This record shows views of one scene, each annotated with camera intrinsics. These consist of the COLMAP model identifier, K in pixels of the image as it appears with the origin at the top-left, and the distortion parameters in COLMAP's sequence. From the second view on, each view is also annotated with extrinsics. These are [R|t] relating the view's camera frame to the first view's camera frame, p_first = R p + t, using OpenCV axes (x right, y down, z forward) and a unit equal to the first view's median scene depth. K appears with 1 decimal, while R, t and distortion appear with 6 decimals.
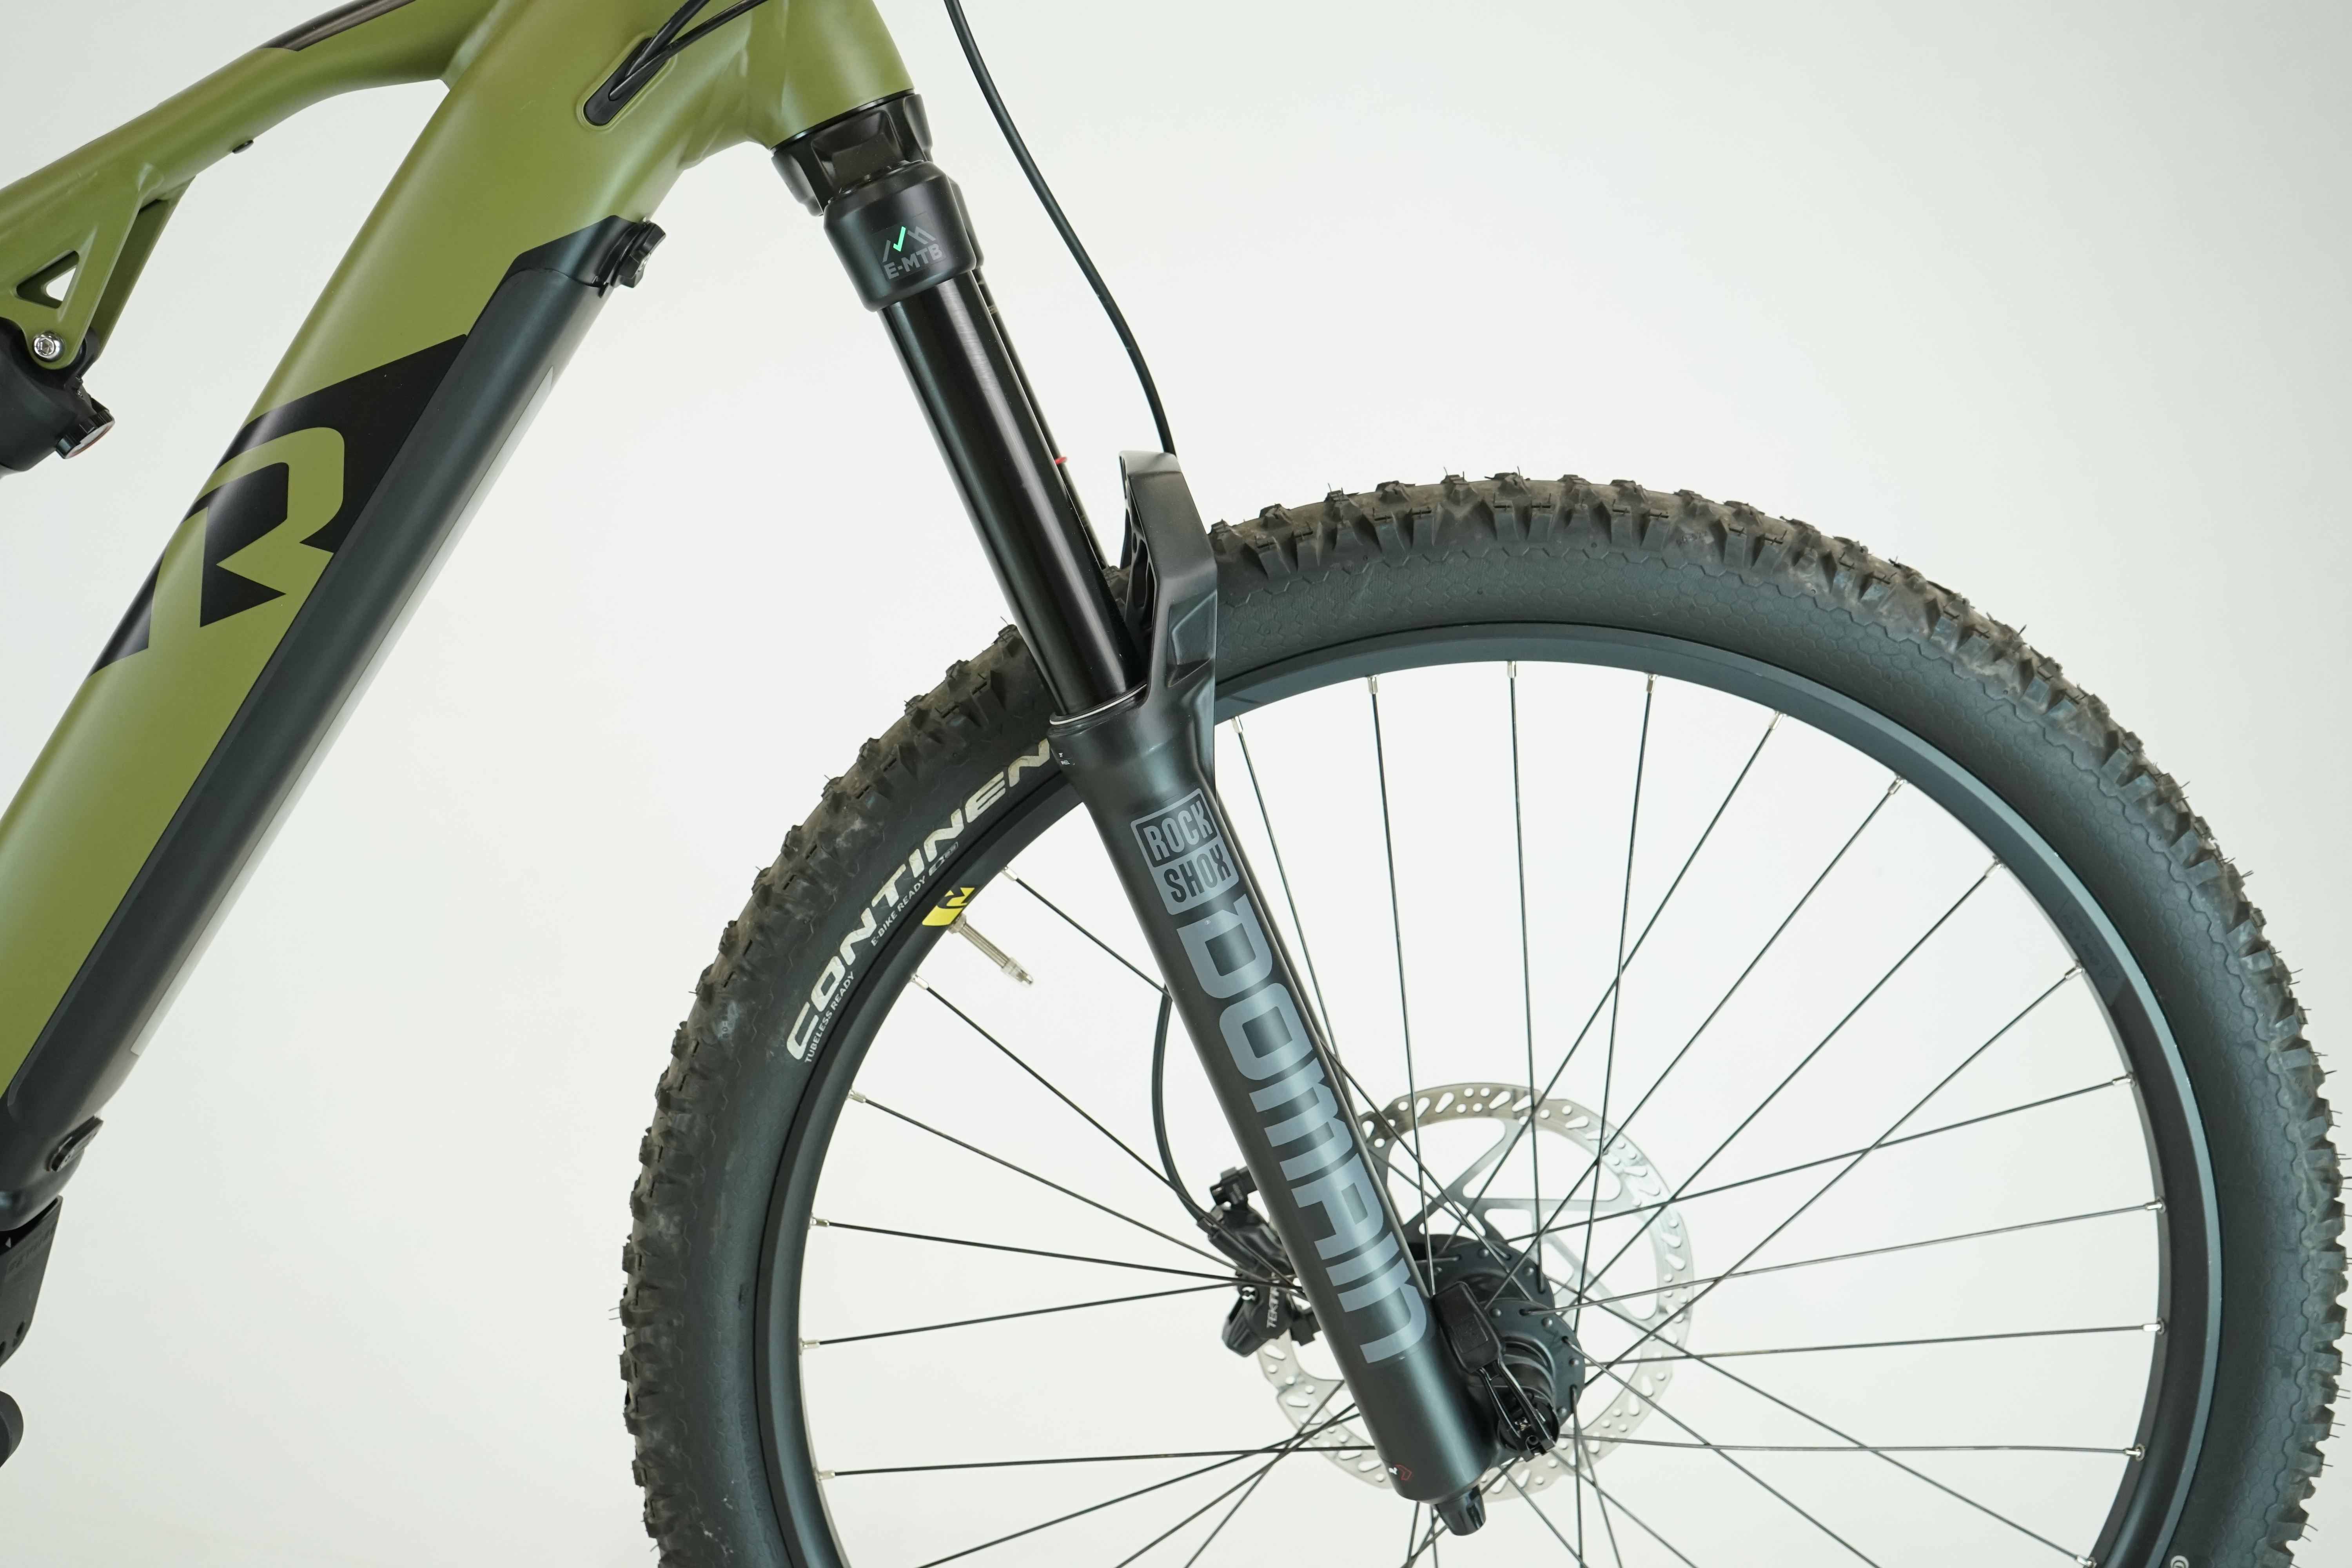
lens RADIAL K [[2568.1, 0, 1176.0], [0, 2568.1, 784.0], [0, 0, 1]] dist [0.003107, 0.011209]
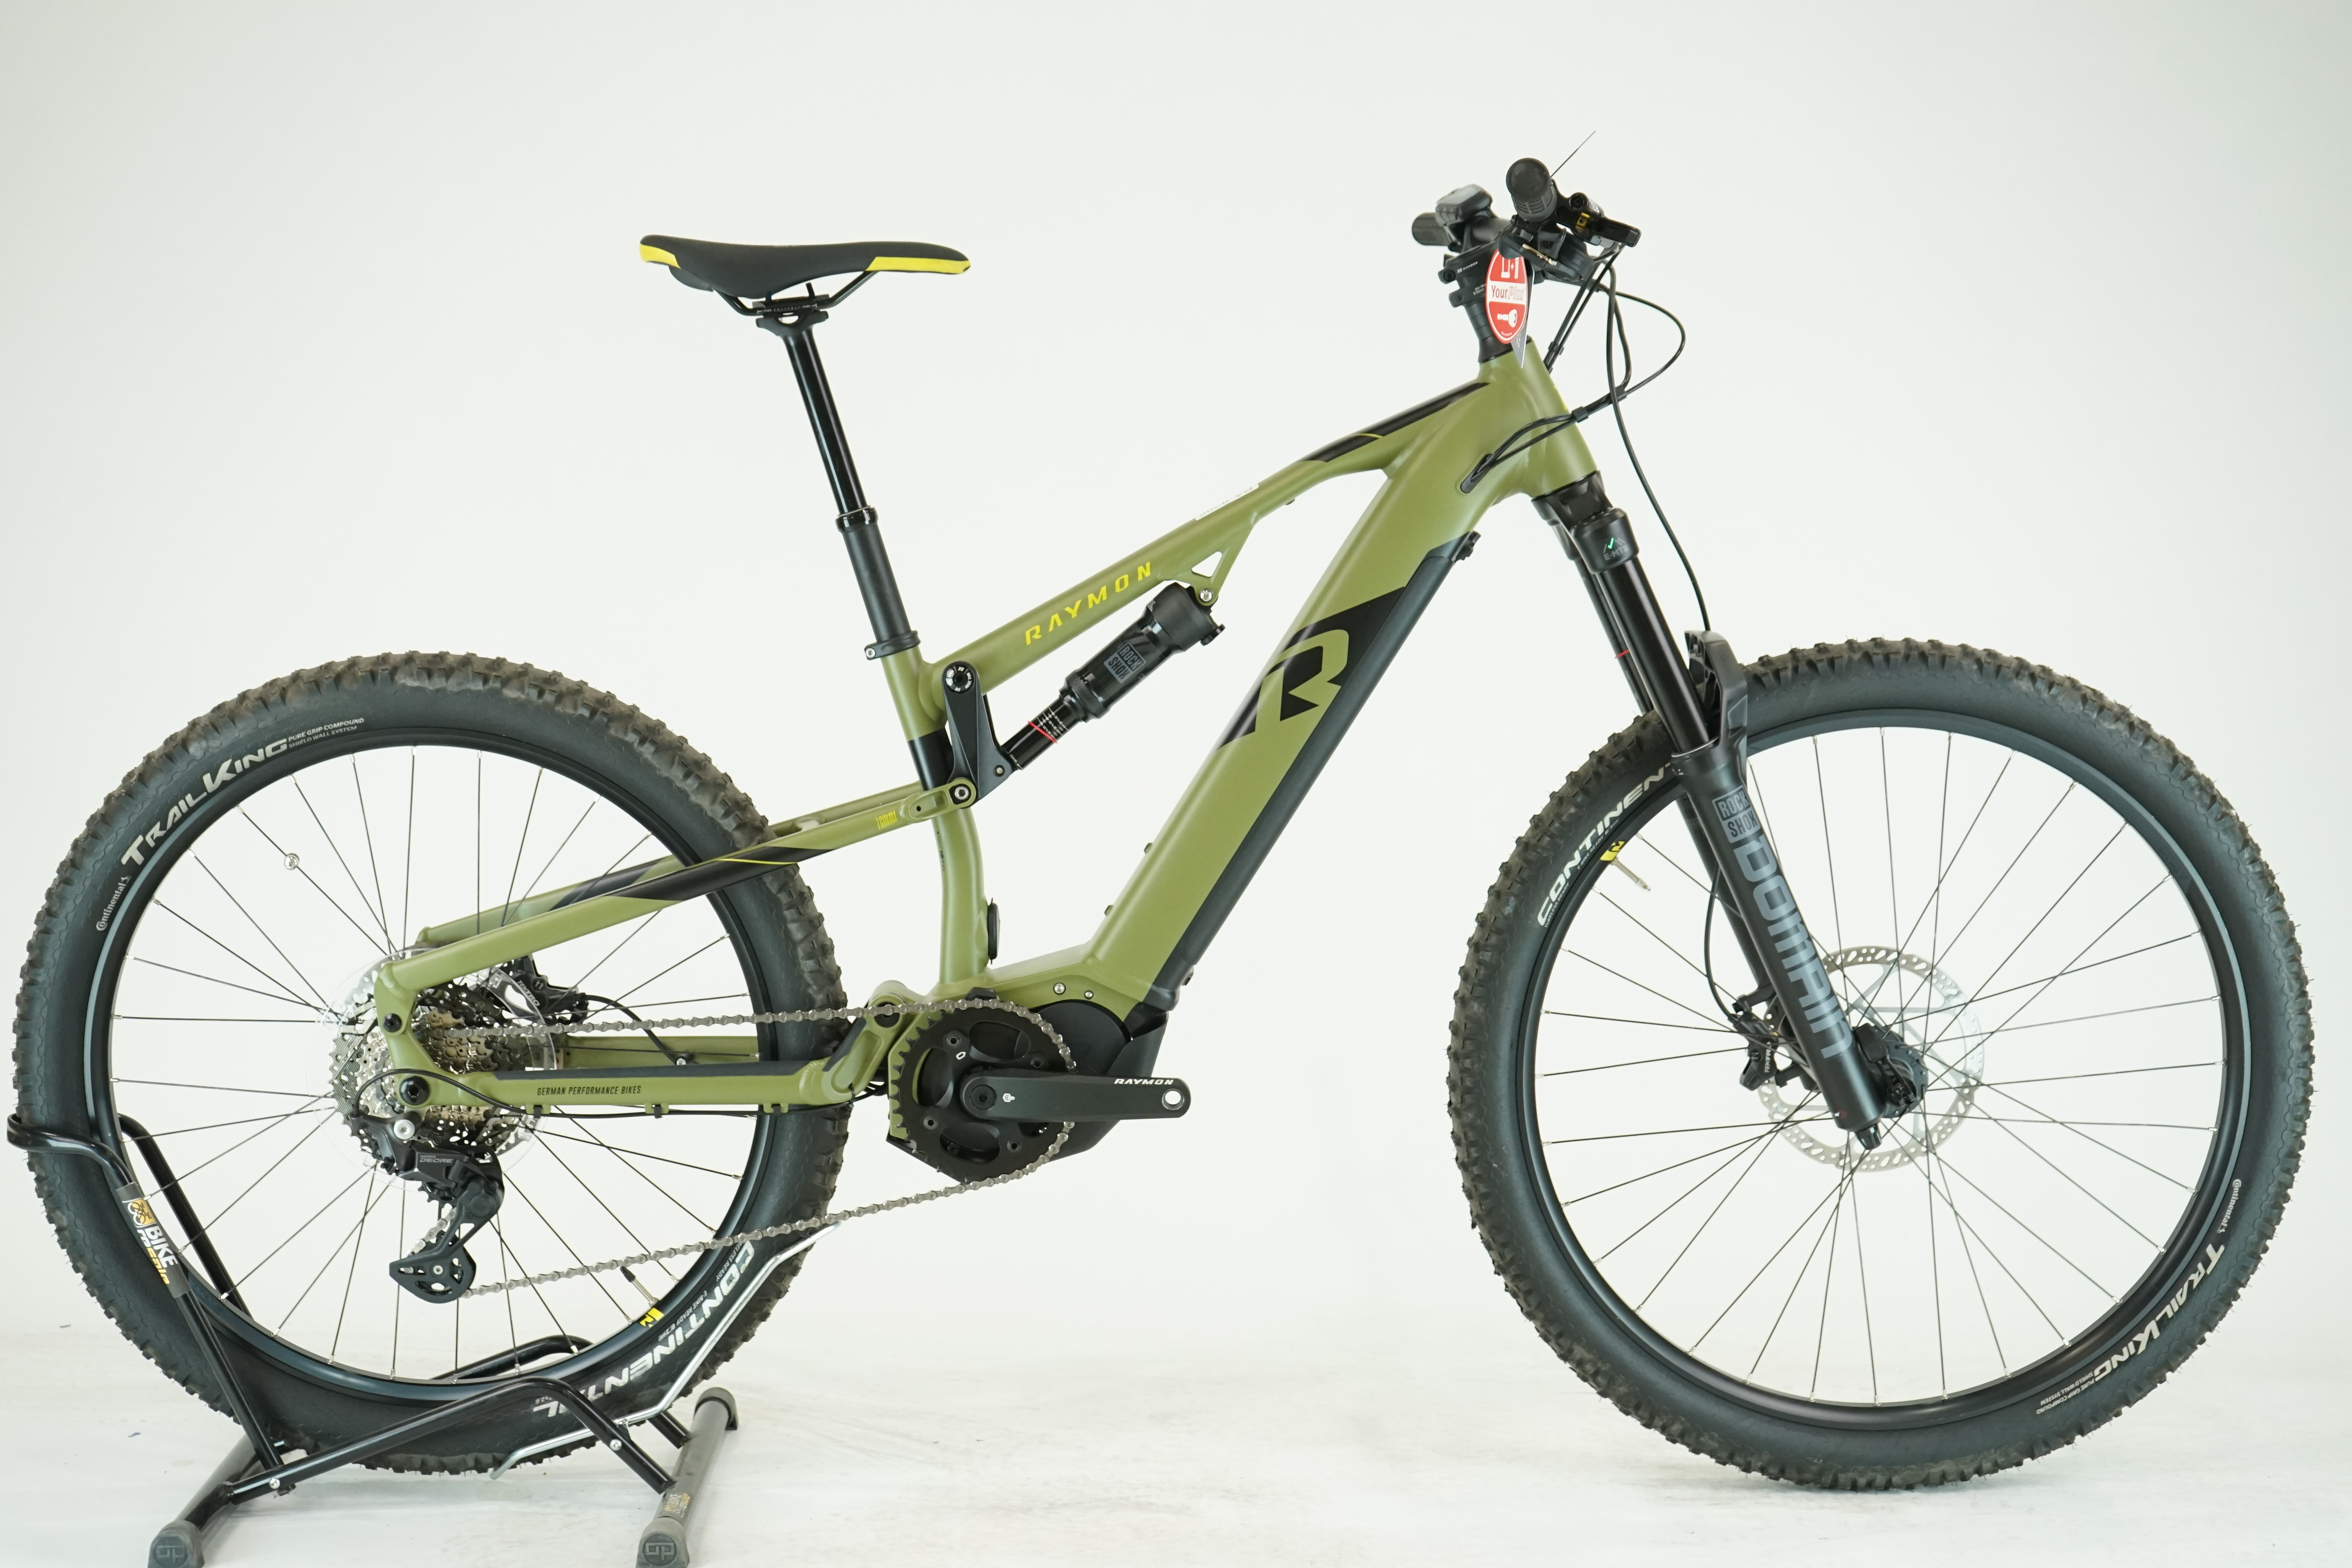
lens RADIAL K [[3384.3, 0, 1176.0], [0, 3384.3, 784.0], [0, 0, 1]] dist [-0.007336, -0.035168]
pose [[0.998221, -0.019893, -0.056199, -0.287940], [0.015881, 0.997354, -0.070947, 0.183768], [0.057461, 0.069928, 0.995896, -1.764117]]
